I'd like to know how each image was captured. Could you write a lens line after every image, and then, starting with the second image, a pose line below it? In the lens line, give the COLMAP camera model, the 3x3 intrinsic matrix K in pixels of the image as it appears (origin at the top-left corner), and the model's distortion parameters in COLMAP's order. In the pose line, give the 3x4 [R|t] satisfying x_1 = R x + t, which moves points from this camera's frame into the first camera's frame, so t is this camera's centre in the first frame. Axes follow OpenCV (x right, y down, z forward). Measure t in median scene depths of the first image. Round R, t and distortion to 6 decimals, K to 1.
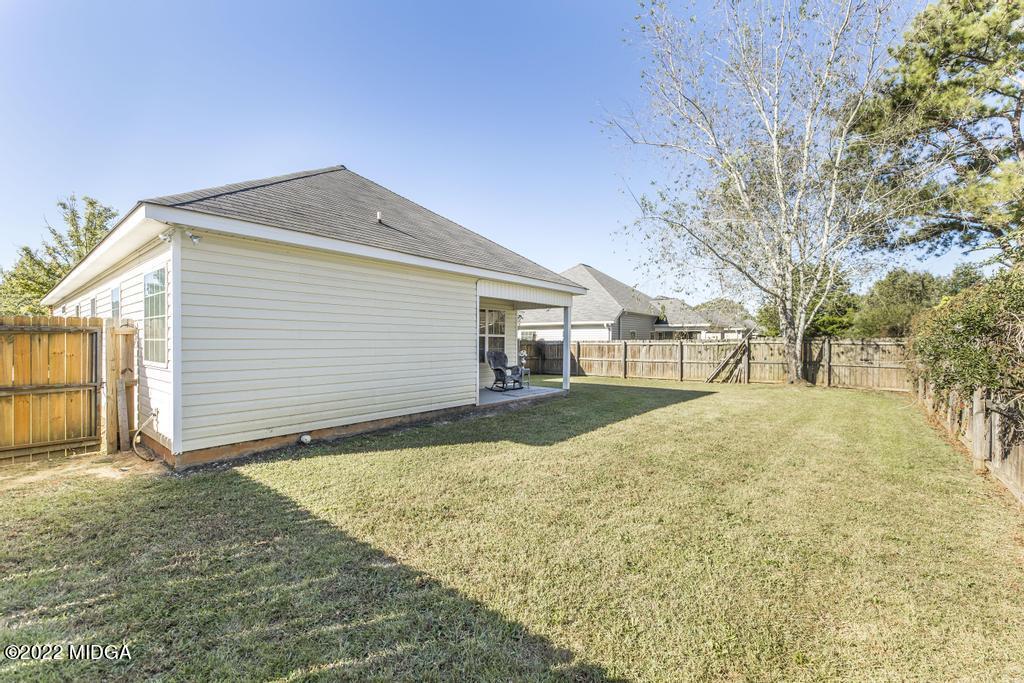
lens RADIAL K [[413.7, 0, 512.0], [0, 413.7, 341.5], [0, 0, 1]] dist [-0.001287, -0.000046]
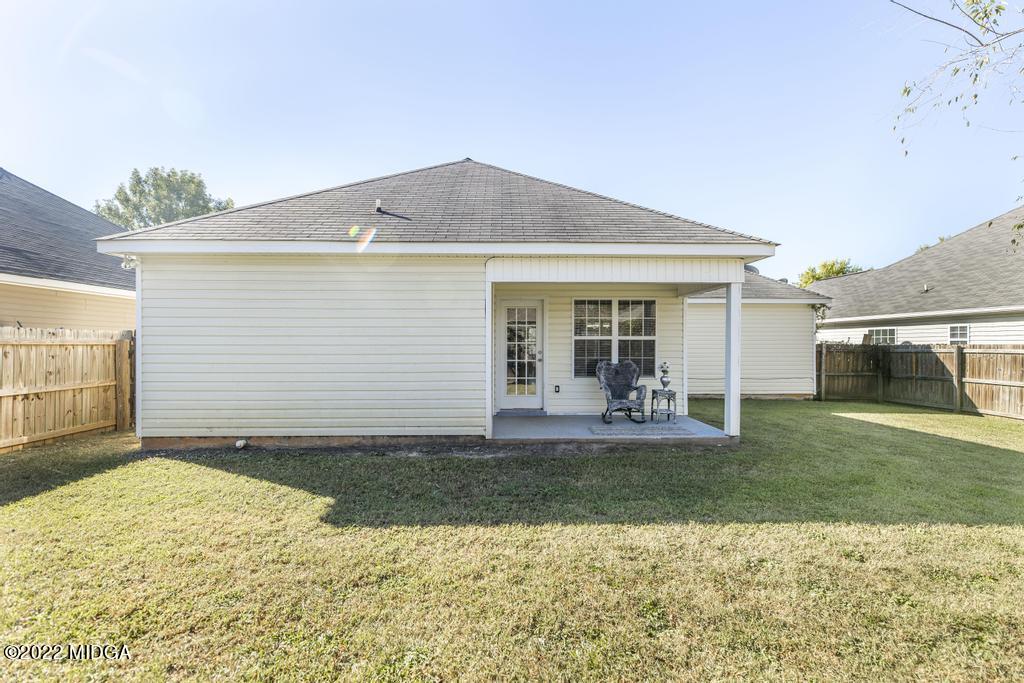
lens RADIAL K [[432.4, 0, 512.0], [0, 432.4, 341.5], [0, 0, 1]] dist [-0.001349, -0.000195]
pose [[0.654492, -0.004894, -0.756053, 0.403199], [-0.000790, 0.999974, -0.007157, -0.003373], [0.756068, 0.005281, 0.654471, 0.446091]]
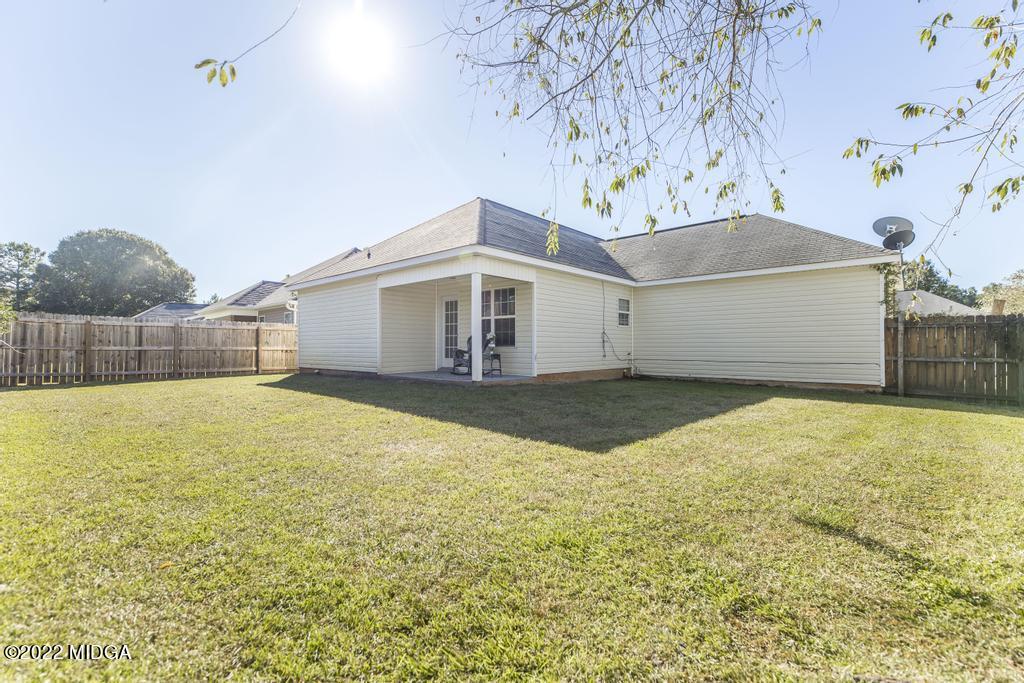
lens RADIAL K [[432.4, 0, 512.0], [0, 432.4, 341.5], [0, 0, 1]] dist [-0.001349, -0.000195]
pose [[-0.038599, -0.011854, -0.999184, 1.004012], [0.001081, 0.999929, -0.011905, 0.056137], [0.999254, -0.001540, -0.038583, 1.189101]]
